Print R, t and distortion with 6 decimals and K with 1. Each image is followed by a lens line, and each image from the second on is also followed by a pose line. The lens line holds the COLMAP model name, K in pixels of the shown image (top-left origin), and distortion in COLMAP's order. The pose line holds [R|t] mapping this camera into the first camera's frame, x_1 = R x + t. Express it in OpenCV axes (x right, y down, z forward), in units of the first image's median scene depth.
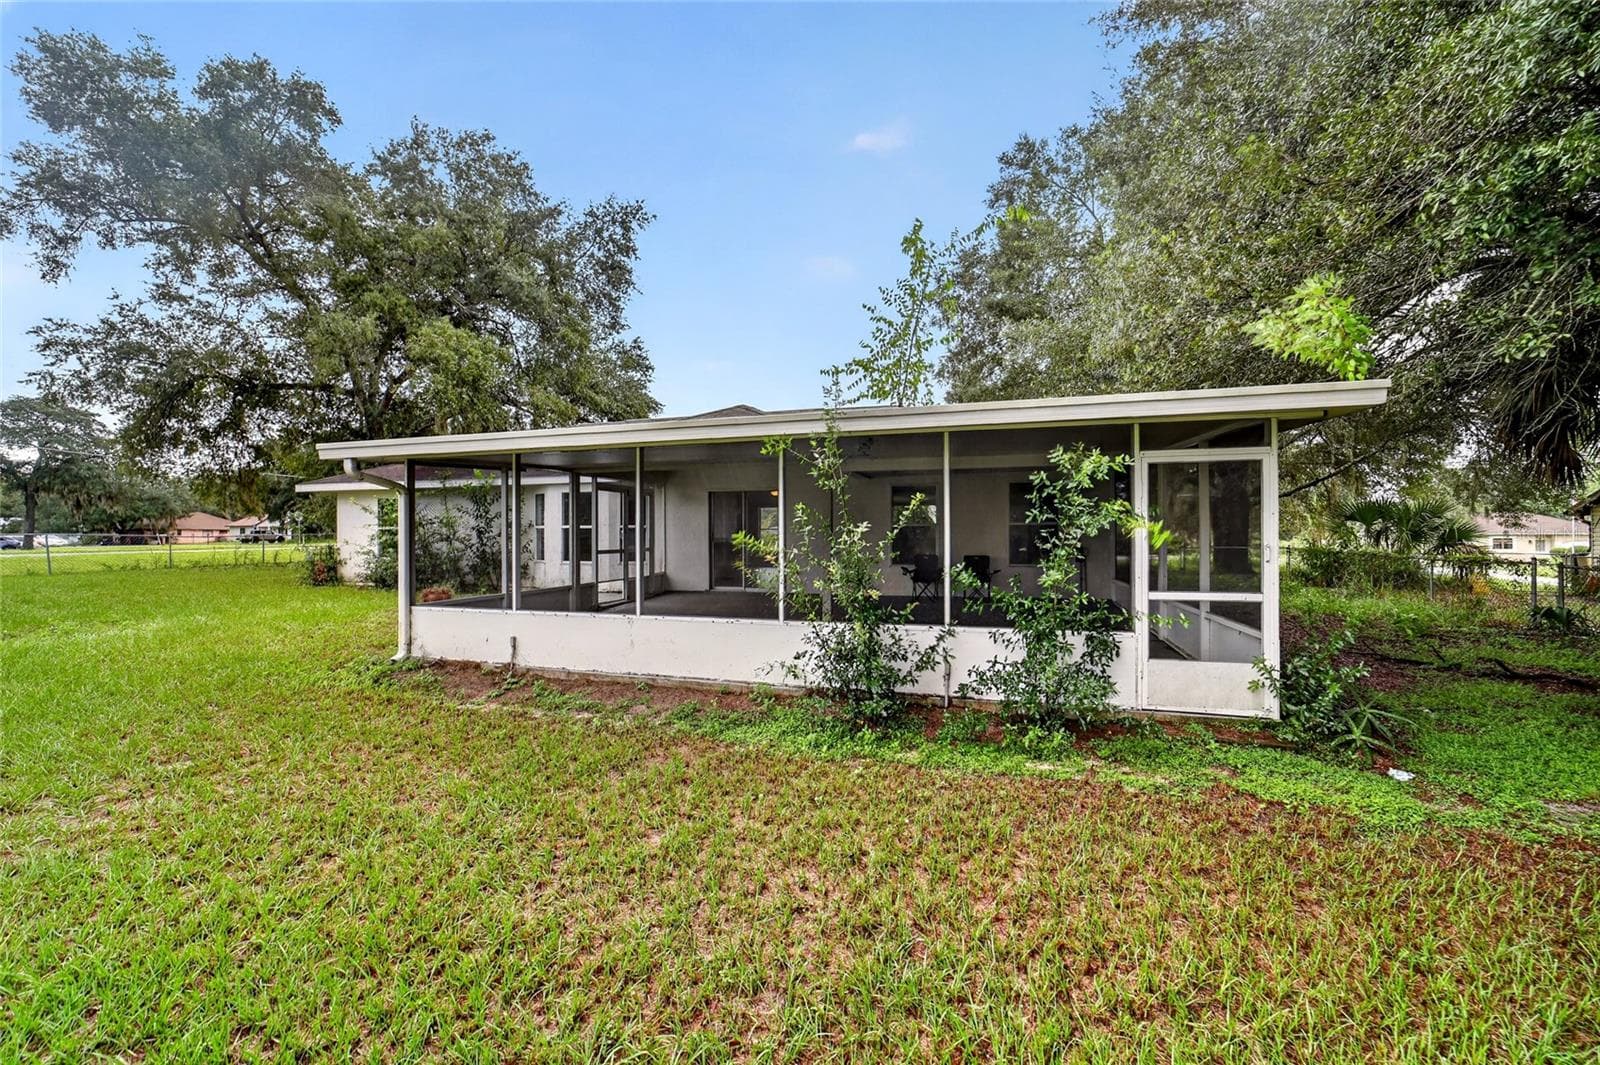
lens RADIAL K [[629.1, 0, 794.1], [0, 629.1, 535.7], [0, 0, 1]] dist [-0.022601, -0.000096]
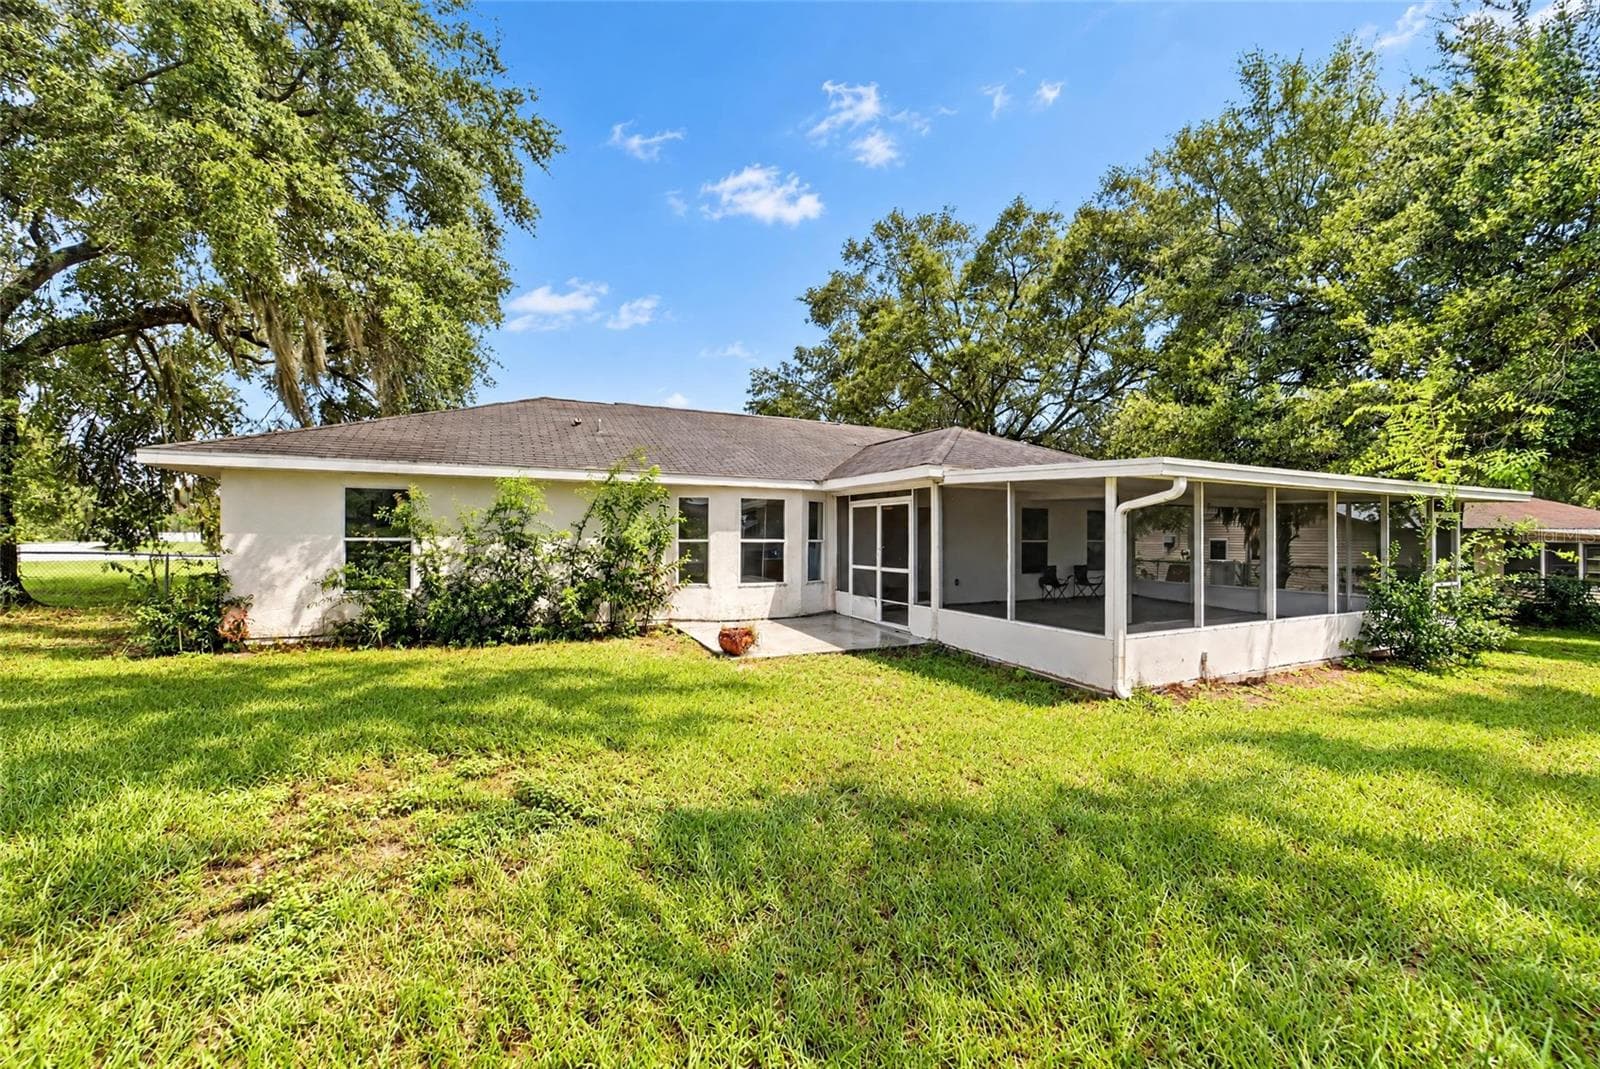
lens RADIAL K [[629.1, 0, 797.7], [0, 629.1, 529.9], [0, 0, 1]] dist [-0.022601, -0.000096]
pose [[0.726677, 0.014379, 0.686828, -0.941806], [-0.003630, 0.999847, -0.017092, -0.016228], [-0.686969, 0.009927, 0.726619, 0.388149]]
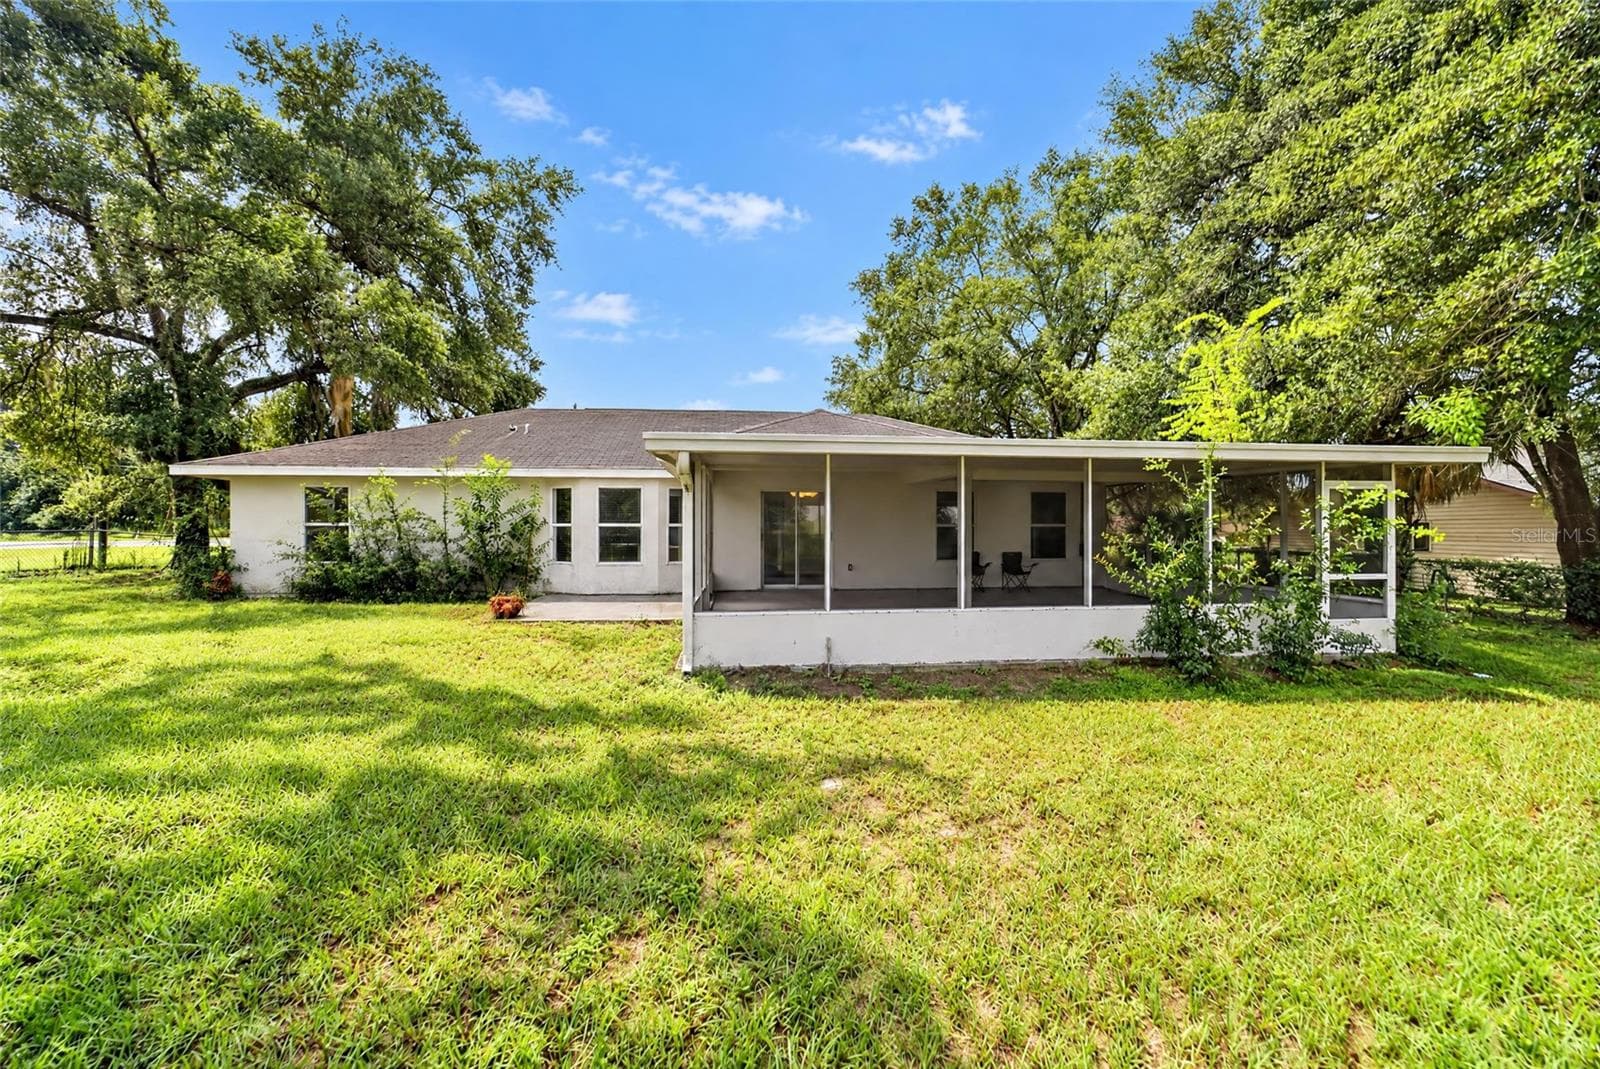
lens RADIAL K [[629.1, 0, 800.4], [0, 629.1, 526.7], [0, 0, 1]] dist [-0.022601, -0.000096]
pose [[0.923633, 0.005430, 0.383240, -0.480188], [-0.001882, 0.999952, -0.009632, -0.003134], [-0.383274, 0.008176, 0.923599, 0.045789]]
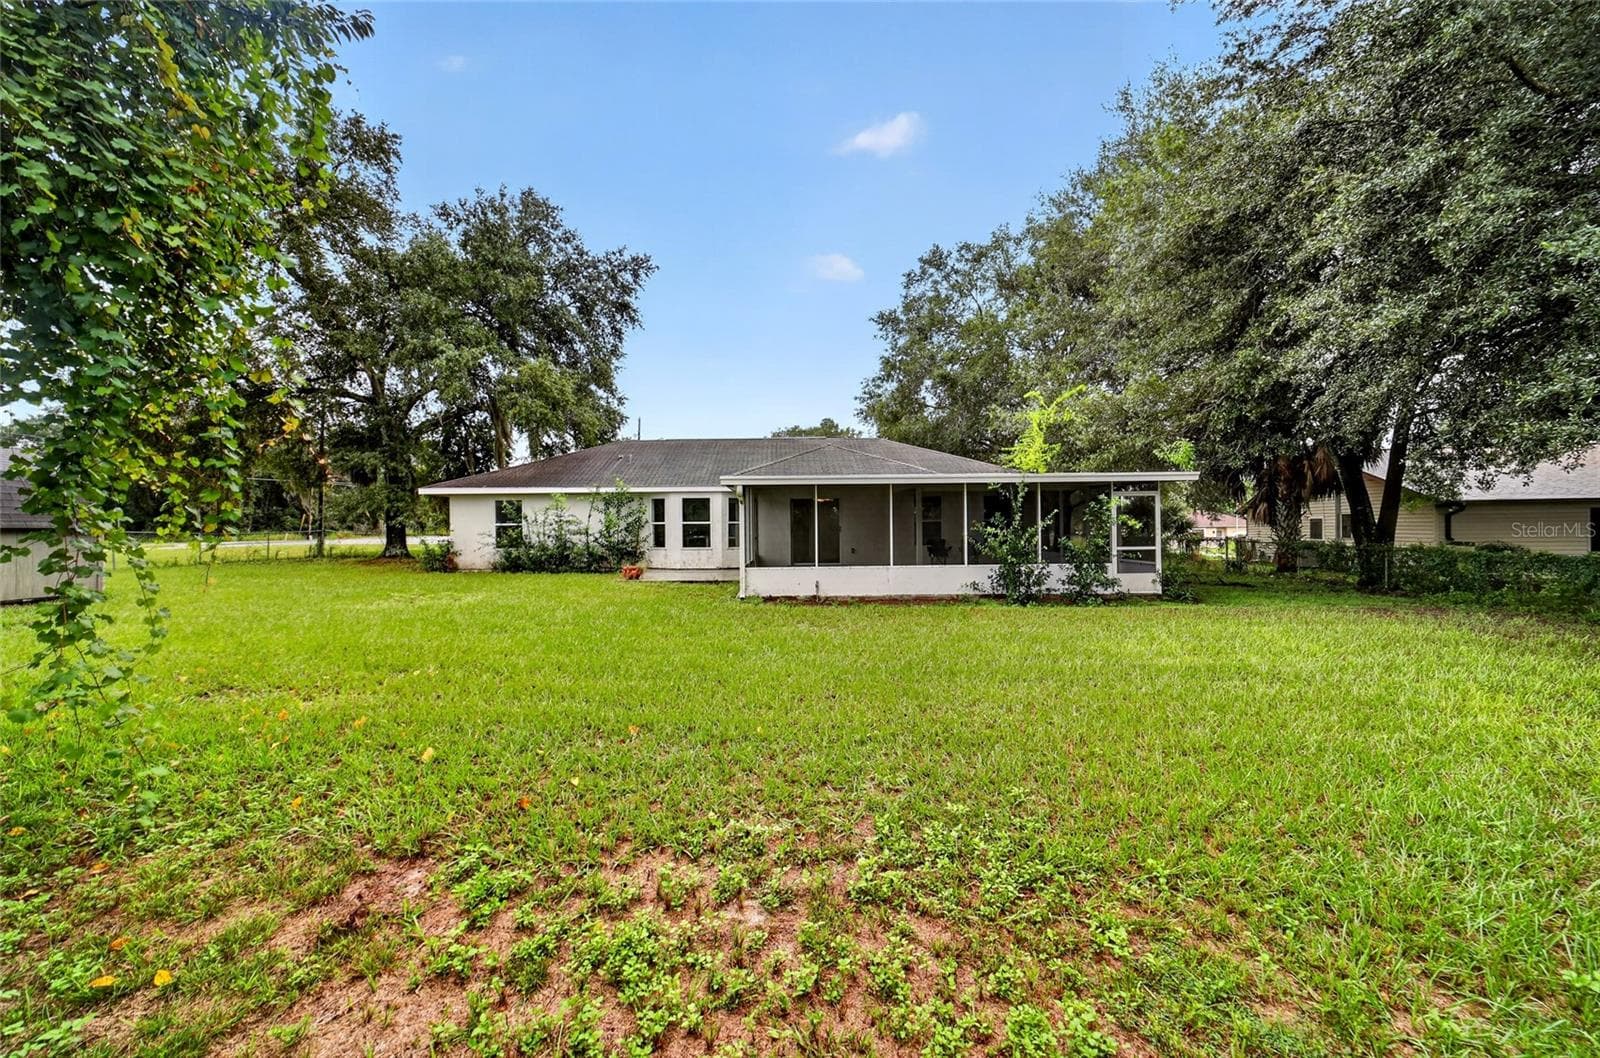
lens RADIAL K [[632.7, 0, 792.7], [0, 632.7, 529.2], [0, 0, 1]] dist [-0.010277, -0.000067]
pose [[0.955103, -0.006284, 0.296208, -0.590260], [0.007754, 0.999963, -0.003788, 0.007429], [-0.296173, 0.005915, 0.955116, -0.431416]]
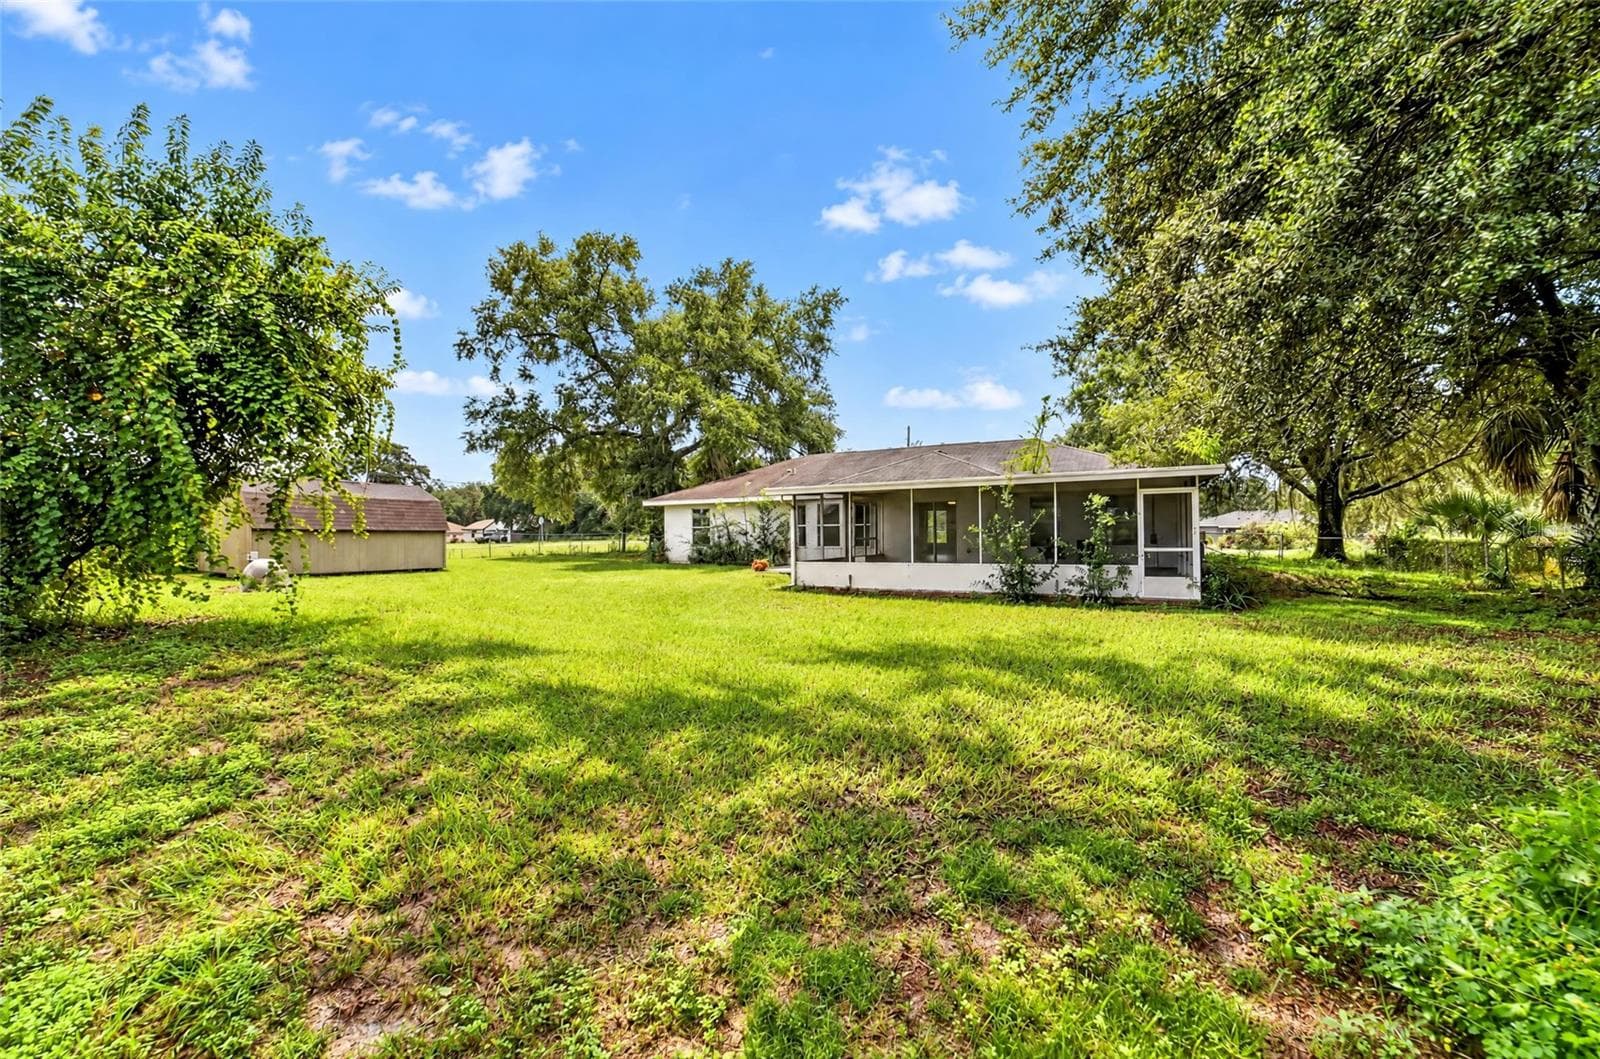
lens RADIAL K [[632.7, 0, 794.3], [0, 632.7, 529.6], [0, 0, 1]] dist [-0.010277, -0.000067]
pose [[0.979098, -0.011932, -0.203038, -0.102294], [0.010520, 0.999912, -0.008030, 0.010021], [0.203116, 0.005726, 0.979138, -0.664633]]
